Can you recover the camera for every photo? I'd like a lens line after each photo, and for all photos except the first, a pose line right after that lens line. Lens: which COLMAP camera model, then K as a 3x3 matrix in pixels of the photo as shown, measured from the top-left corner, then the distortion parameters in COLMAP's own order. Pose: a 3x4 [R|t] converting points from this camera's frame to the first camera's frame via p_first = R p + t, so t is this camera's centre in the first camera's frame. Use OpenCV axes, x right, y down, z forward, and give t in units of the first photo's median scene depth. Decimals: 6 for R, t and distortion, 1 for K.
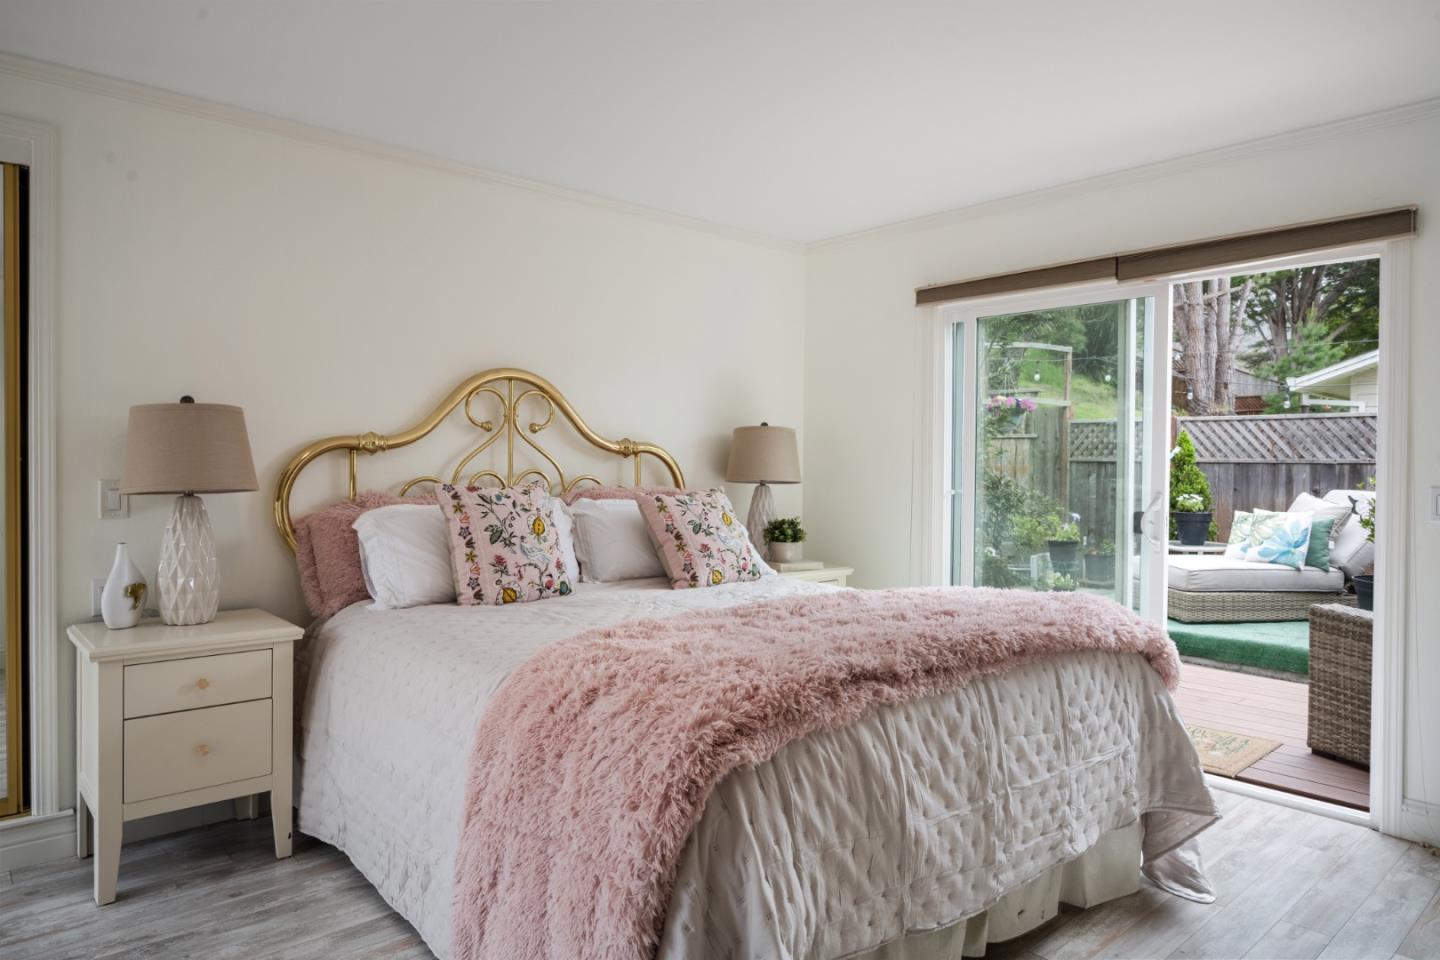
lens RADIAL K [[896.2, 0, 720.8], [0, 896.2, 480.2], [0, 0, 1]] dist [-0.002574, -0.003448]
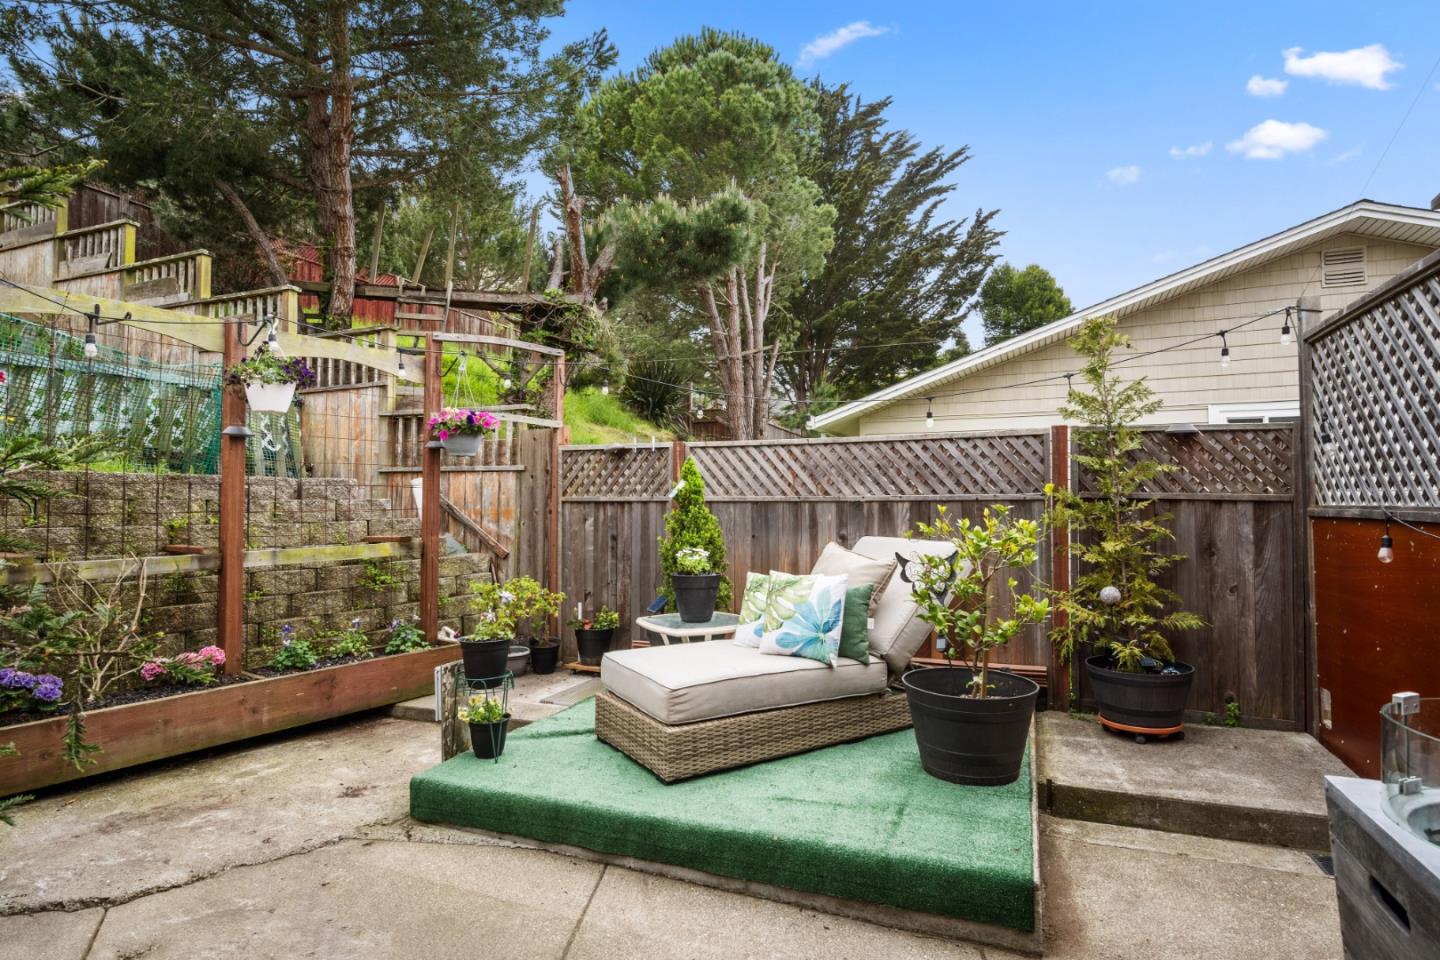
lens RADIAL K [[896.2, 0, 716.6], [0, 896.2, 483.3], [0, 0, 1]] dist [-0.002574, -0.003448]
pose [[0.895391, -0.000263, 0.445281, 0.214027], [0.018939, 0.999117, -0.037493, -0.007031], [-0.444878, 0.042004, 0.894605, 0.340403]]
